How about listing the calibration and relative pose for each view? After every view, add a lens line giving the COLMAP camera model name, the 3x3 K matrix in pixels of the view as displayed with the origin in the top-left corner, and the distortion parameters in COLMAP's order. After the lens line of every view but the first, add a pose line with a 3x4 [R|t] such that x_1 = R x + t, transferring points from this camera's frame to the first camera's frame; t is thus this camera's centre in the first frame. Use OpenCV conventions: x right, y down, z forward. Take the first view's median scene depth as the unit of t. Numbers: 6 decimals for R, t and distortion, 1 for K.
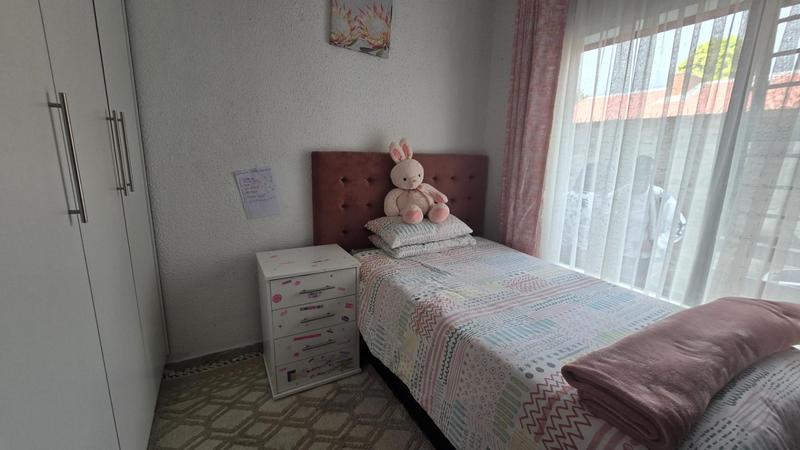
lens RADIAL K [[328.8, 0, 401.6], [0, 328.8, 217.9], [0, 0, 1]] dist [0.000845, -0.000273]
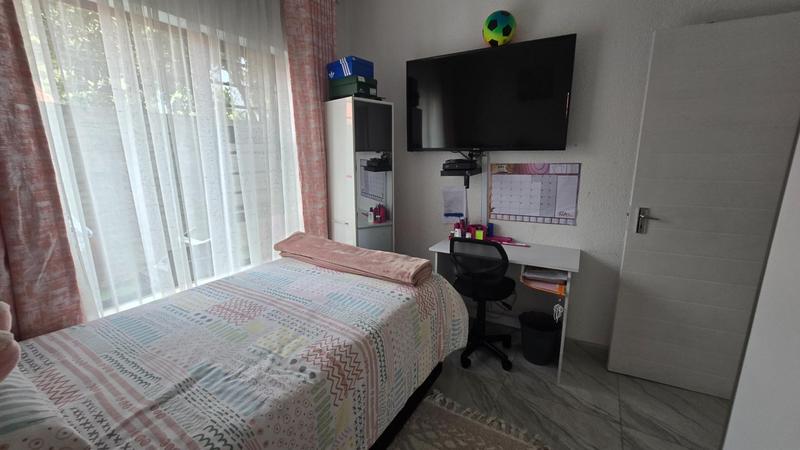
lens RADIAL K [[328.8, 0, 399.9], [0, 328.8, 225.2], [0, 0, 1]] dist [0.000845, -0.000273]
pose [[-0.485623, -0.213458, 0.847706, -0.510382], [0.162086, 0.930927, 0.327267, -0.219001], [-0.859010, 0.296330, -0.417481, 0.961065]]
